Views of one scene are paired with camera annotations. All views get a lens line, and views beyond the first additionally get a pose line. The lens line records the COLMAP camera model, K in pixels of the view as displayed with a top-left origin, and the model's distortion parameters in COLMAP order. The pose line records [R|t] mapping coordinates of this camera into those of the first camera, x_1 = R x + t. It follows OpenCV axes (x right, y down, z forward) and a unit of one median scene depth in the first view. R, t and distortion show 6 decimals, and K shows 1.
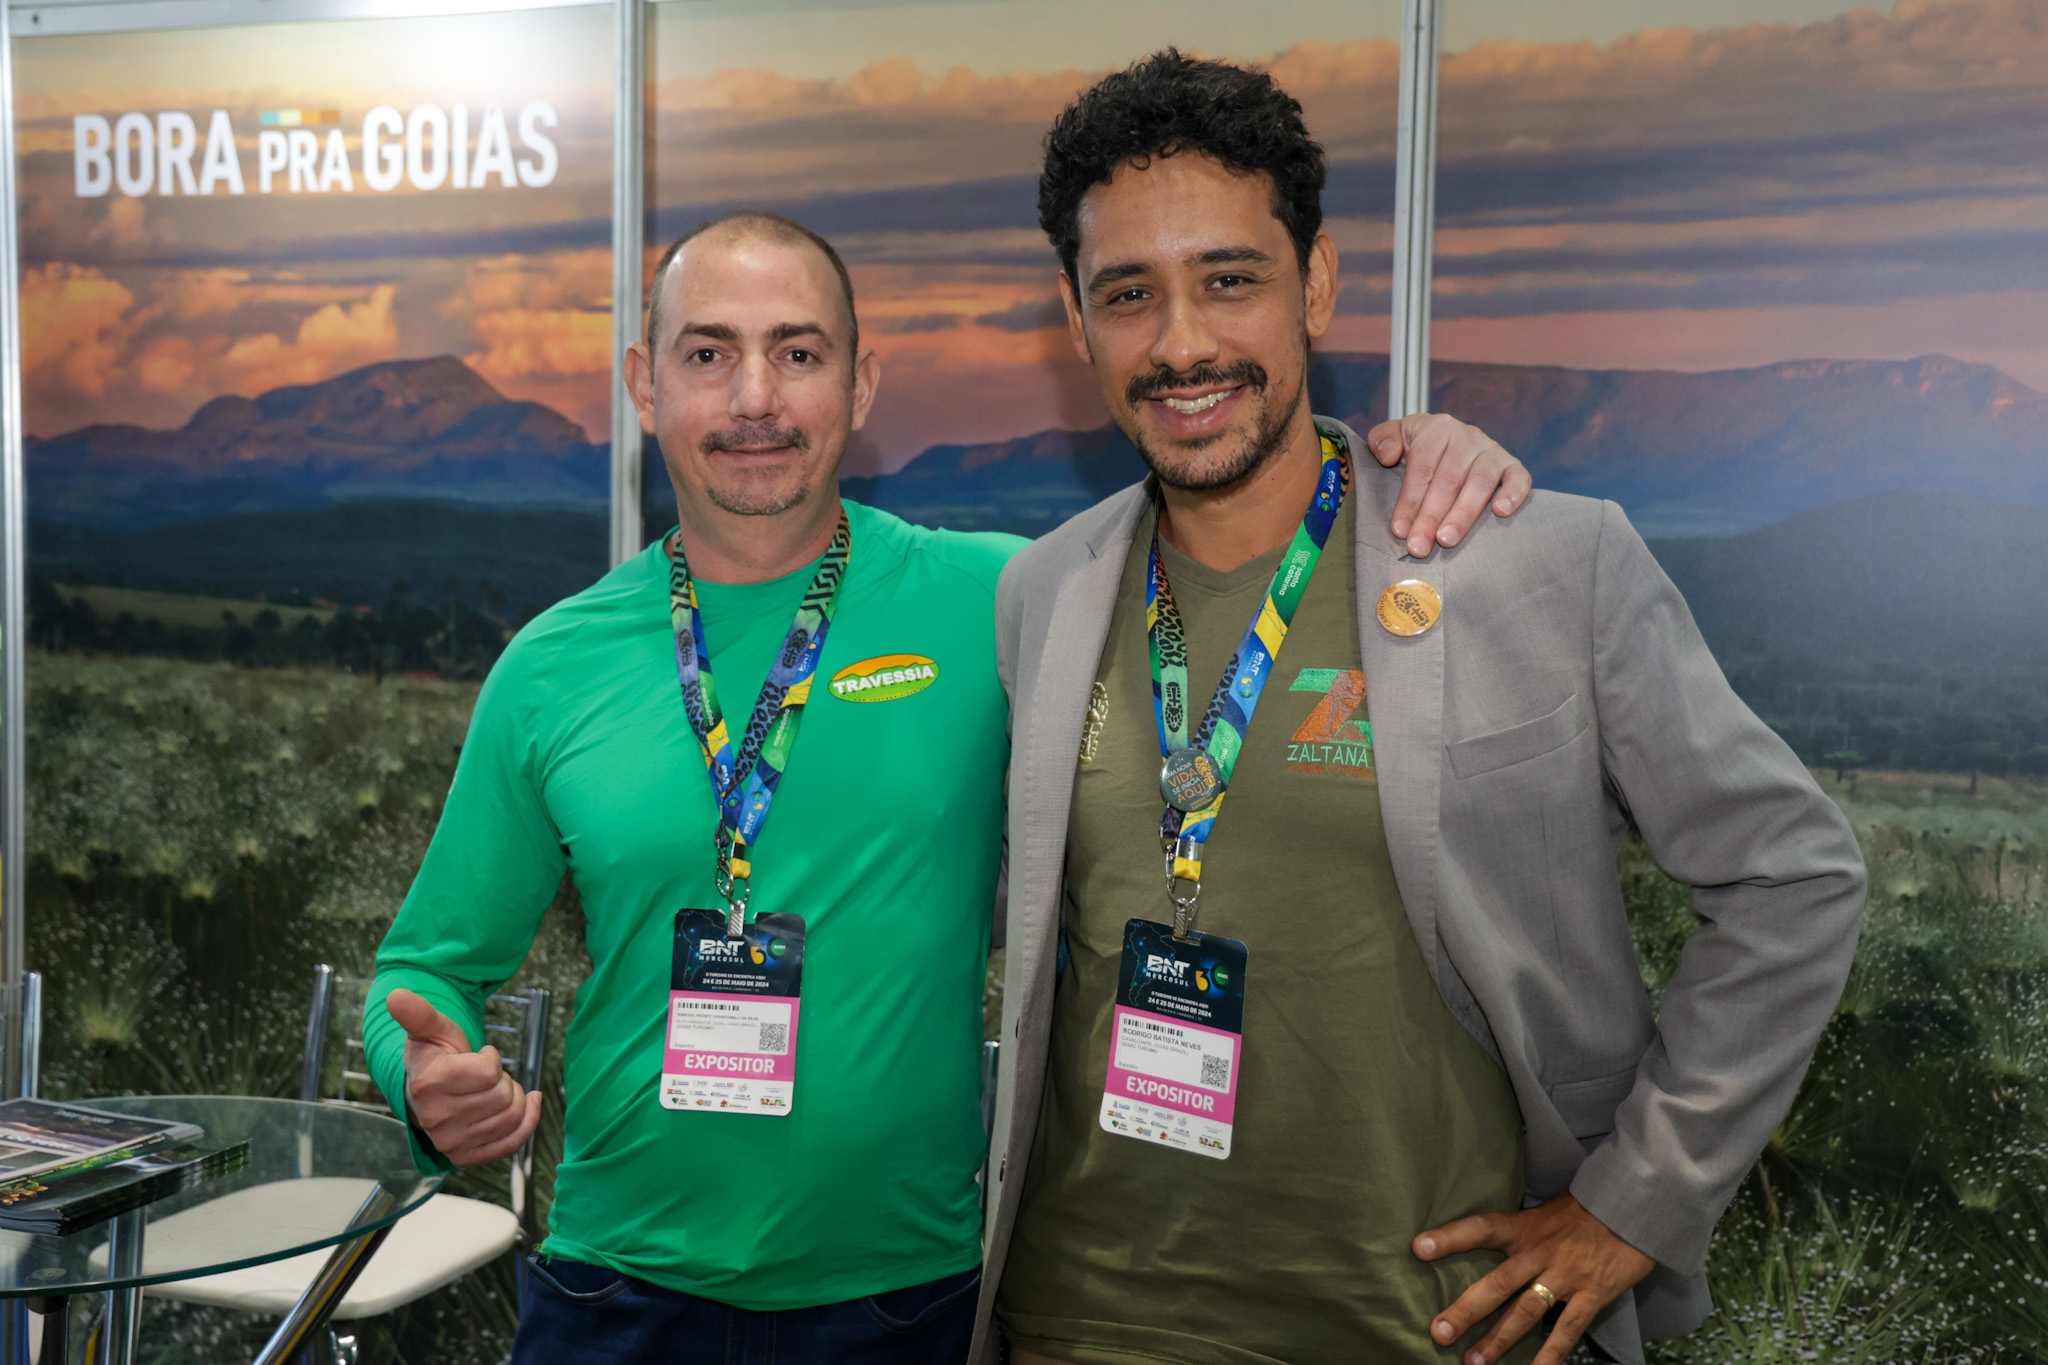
lens RADIAL K [[2563.5, 0, 1024.1], [0, 2563.5, 680.1], [0, 0, 1]] dist [0.173722, 0.000000]
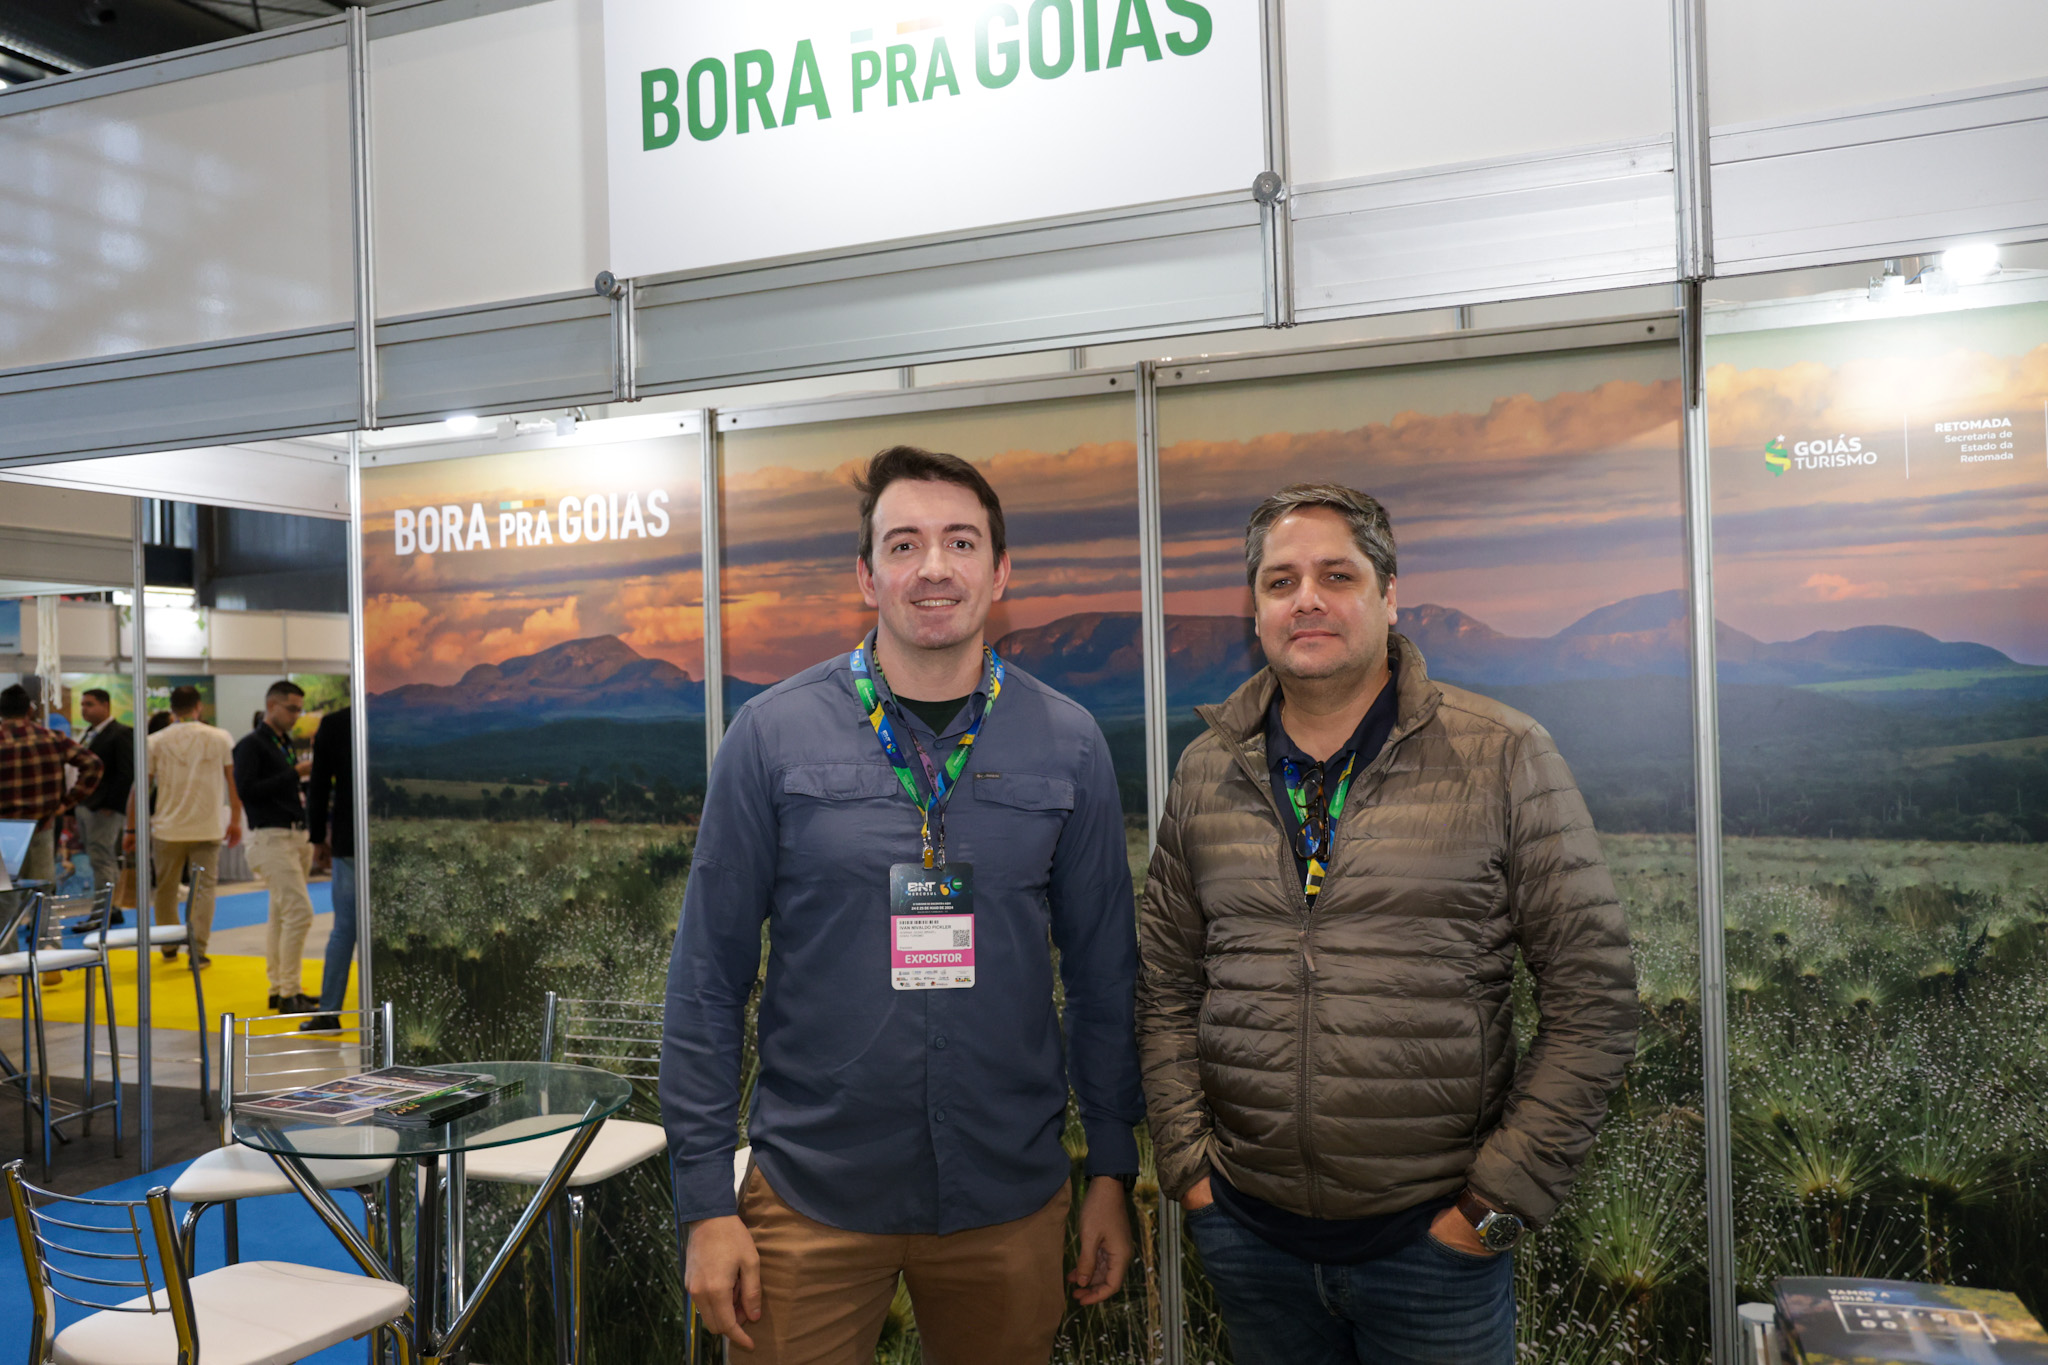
lens RADIAL K [[1720.4, 0, 1028.1], [0, 1720.4, 685.2], [0, 0, 1]] dist [-0.009193, -0.000501]
pose [[0.998441, -0.047045, 0.030026, 0.020201], [0.049125, 0.996138, -0.072776, 0.005231], [-0.026486, 0.074137, 0.996896, -0.143827]]
